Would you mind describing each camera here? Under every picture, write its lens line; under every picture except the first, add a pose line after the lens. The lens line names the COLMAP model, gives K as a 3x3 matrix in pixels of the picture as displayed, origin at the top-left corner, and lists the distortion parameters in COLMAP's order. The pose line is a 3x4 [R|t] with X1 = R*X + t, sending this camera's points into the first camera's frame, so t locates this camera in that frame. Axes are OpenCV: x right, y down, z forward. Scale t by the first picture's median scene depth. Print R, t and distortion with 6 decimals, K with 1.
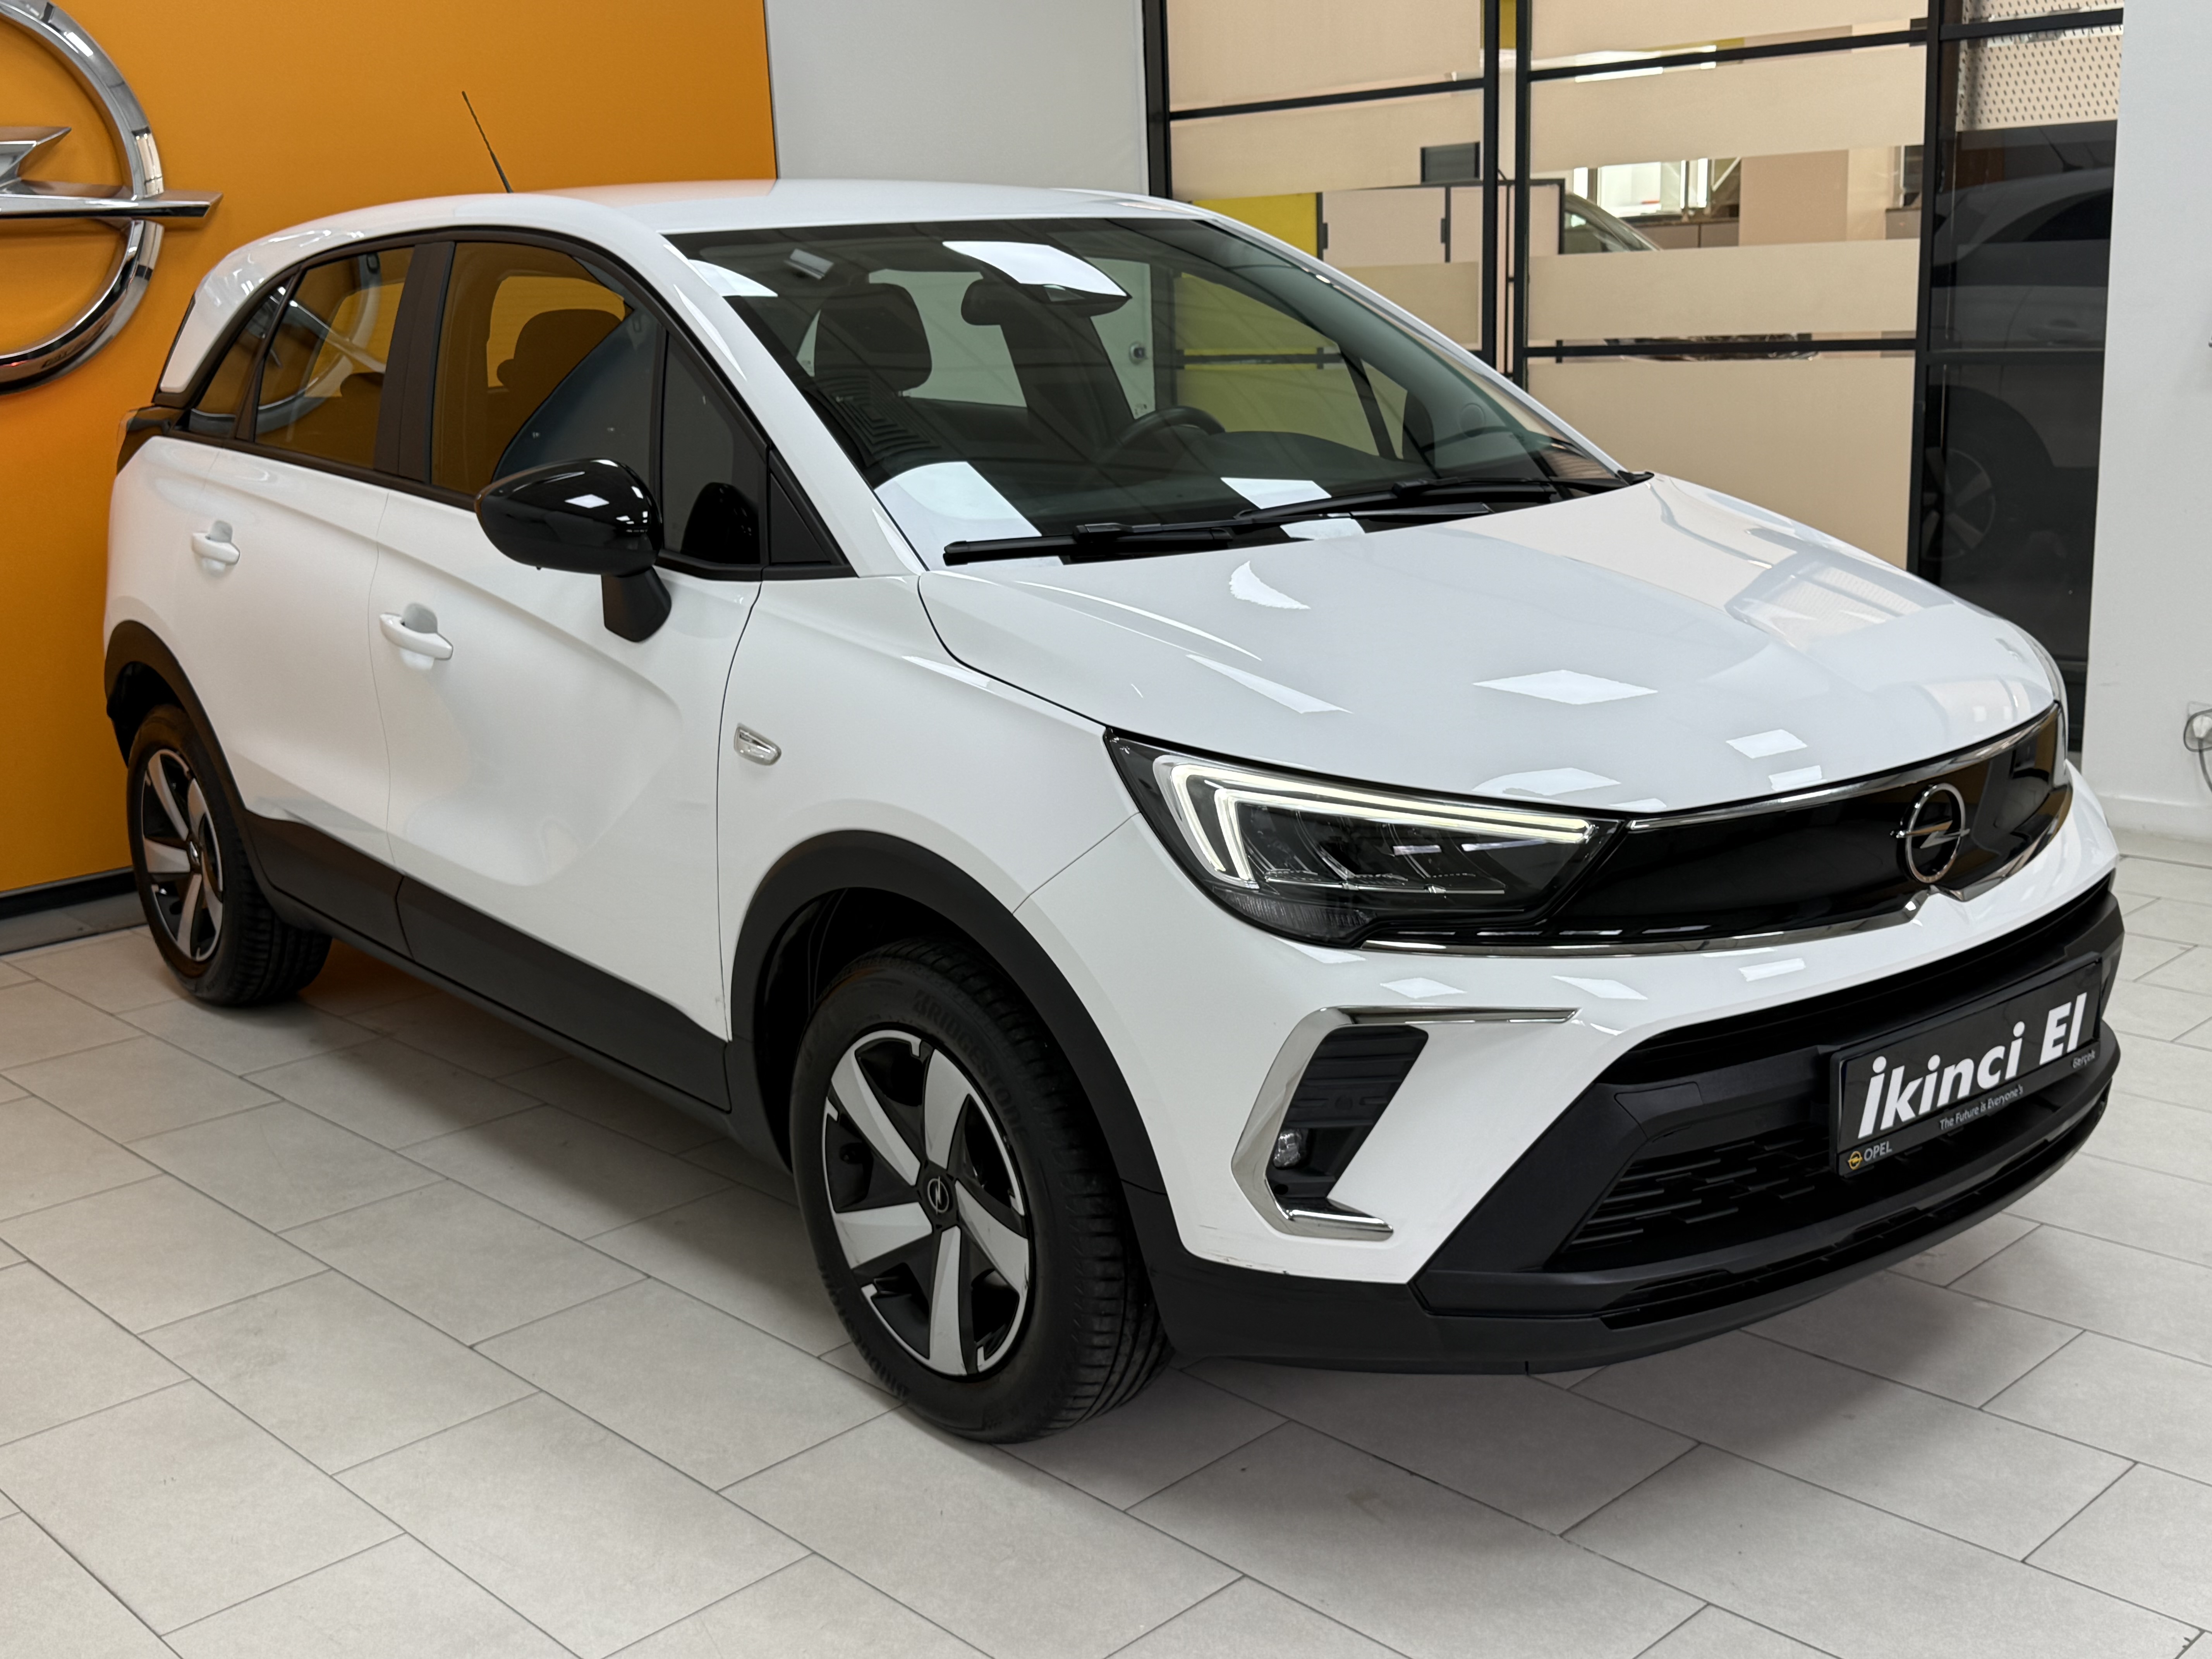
lens RADIAL K [[2372.4, 0, 1077.9], [0, 2372.4, 831.3], [0, 0, 1]] dist [0.071907, -0.034420]
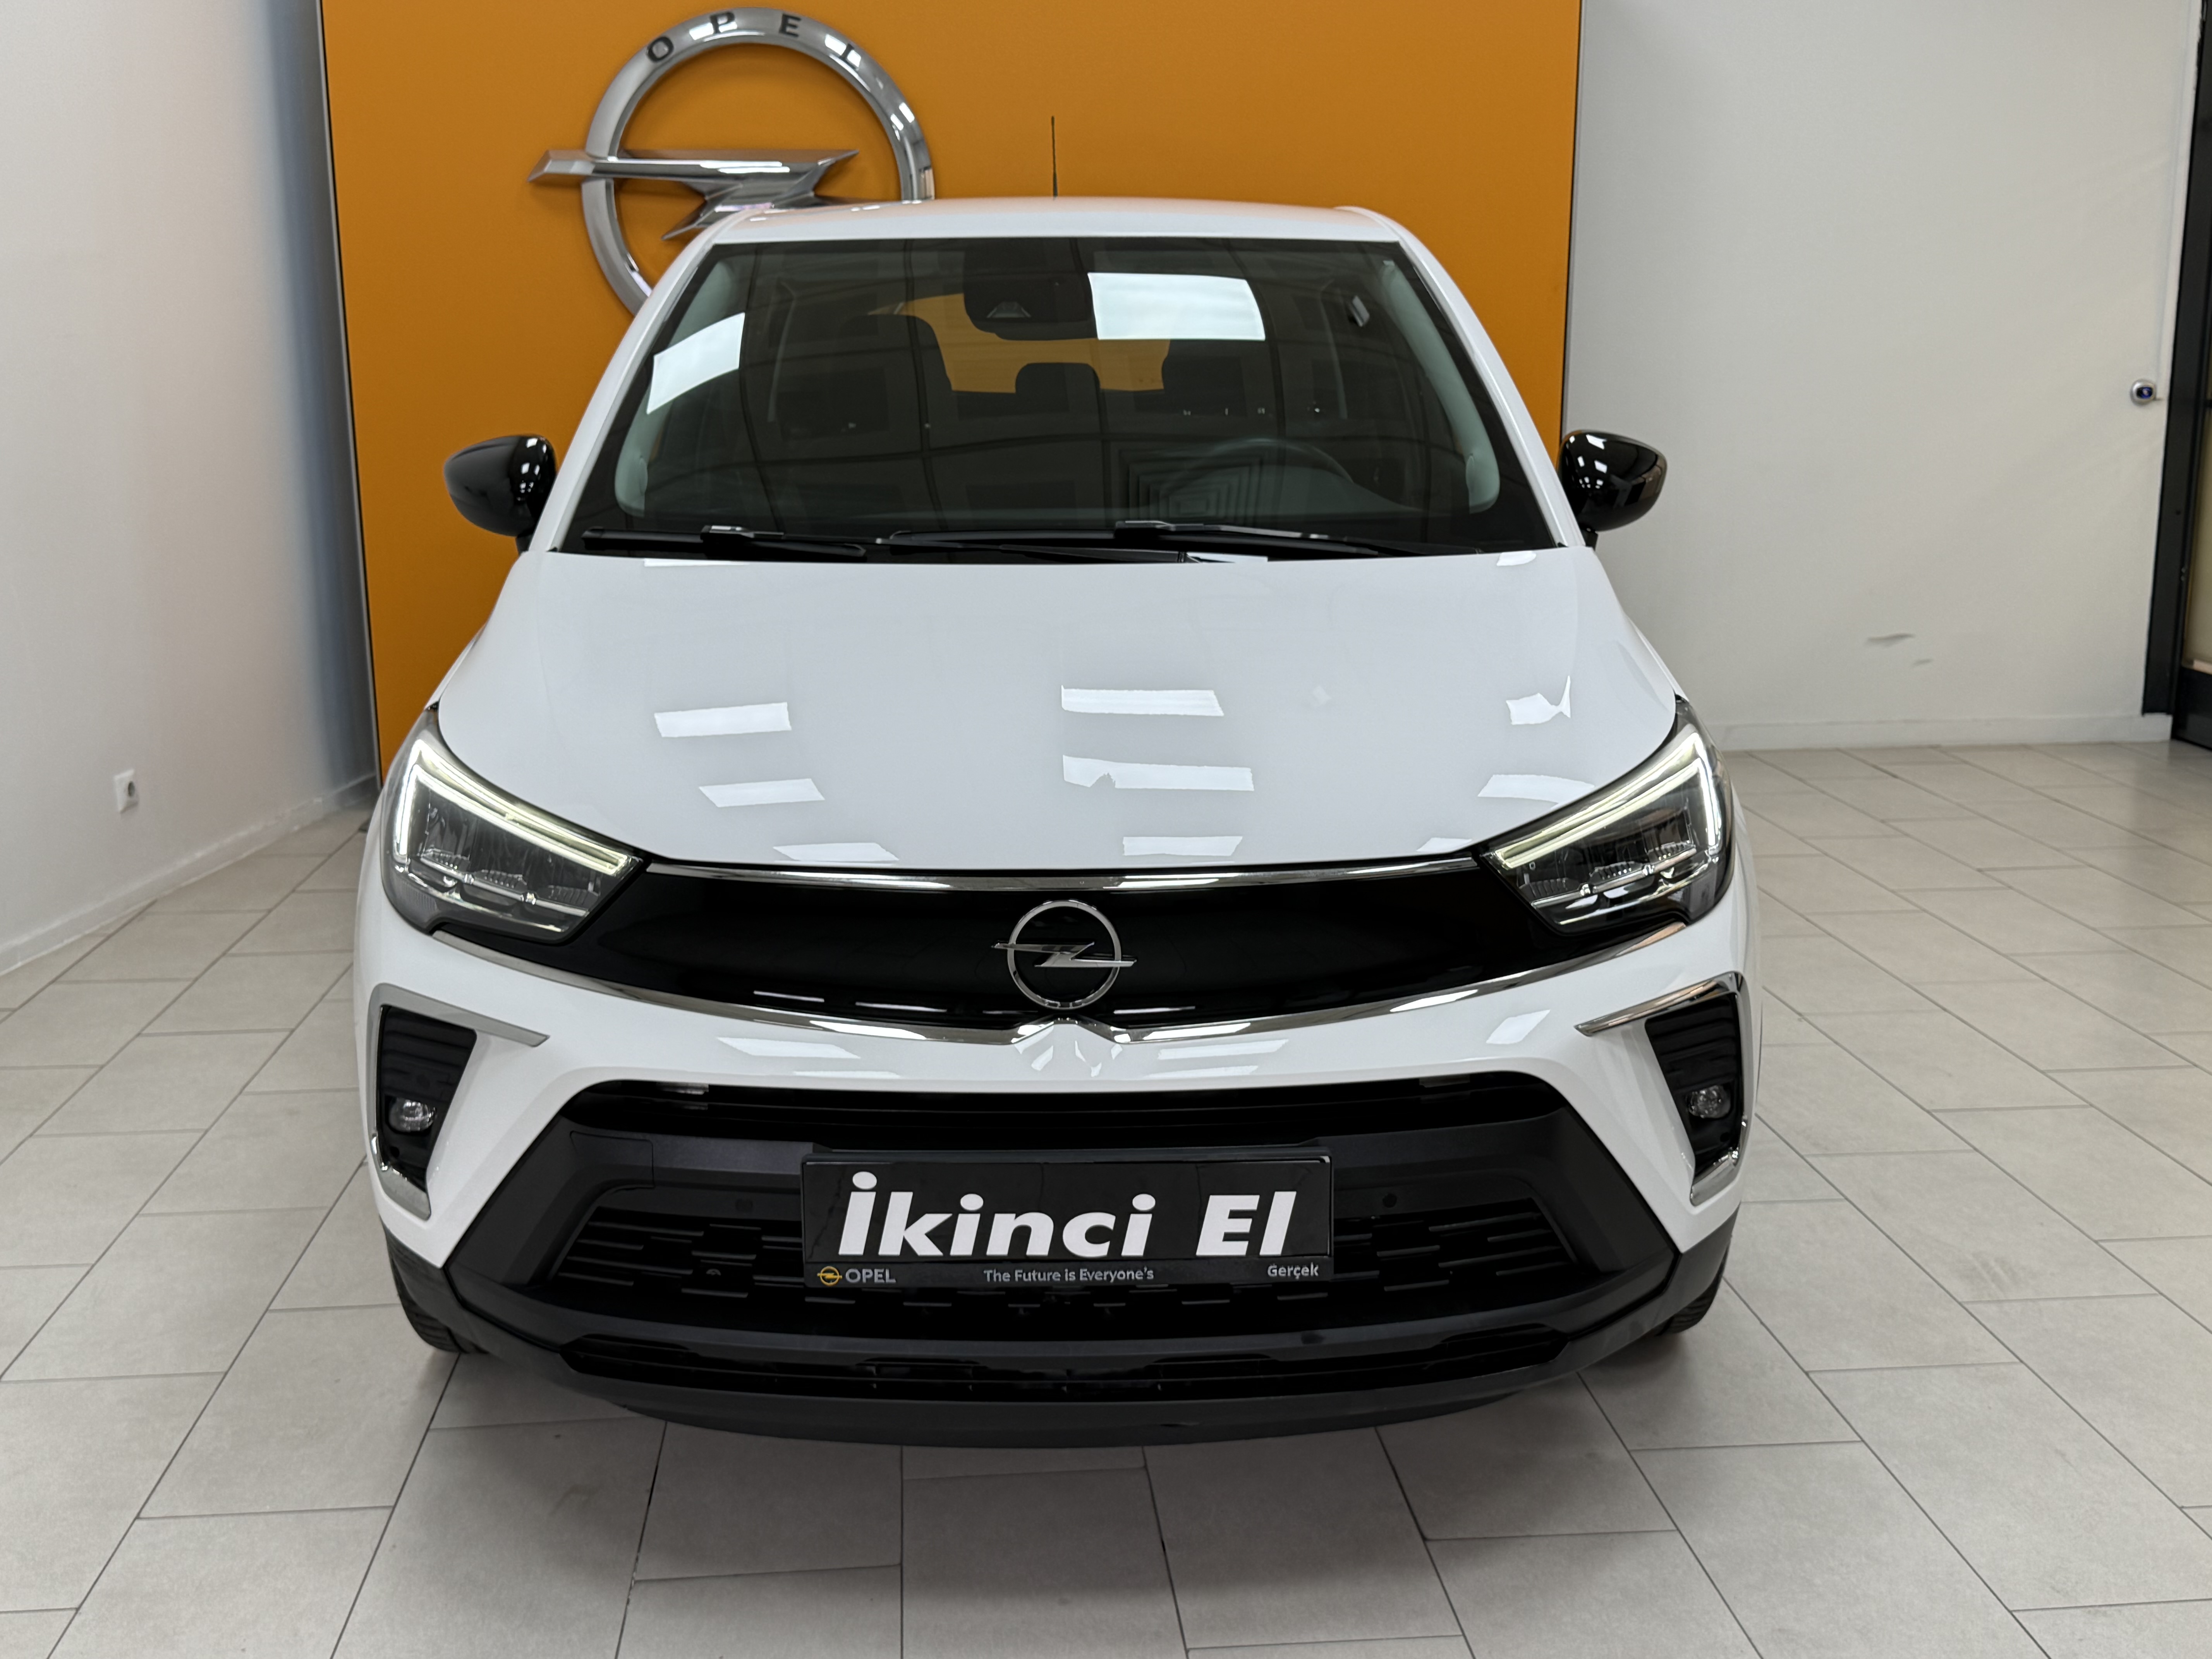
lens RADIAL K [[2372.4, 0, 1077.9], [0, 2372.4, 831.3], [0, 0, 1]] dist [0.071907, -0.034420]
pose [[0.779507, 0.167904, -0.603471, 0.890185], [-0.170076, 0.983946, 0.054075, -0.092799], [0.602862, 0.060485, 0.795549, 0.309099]]
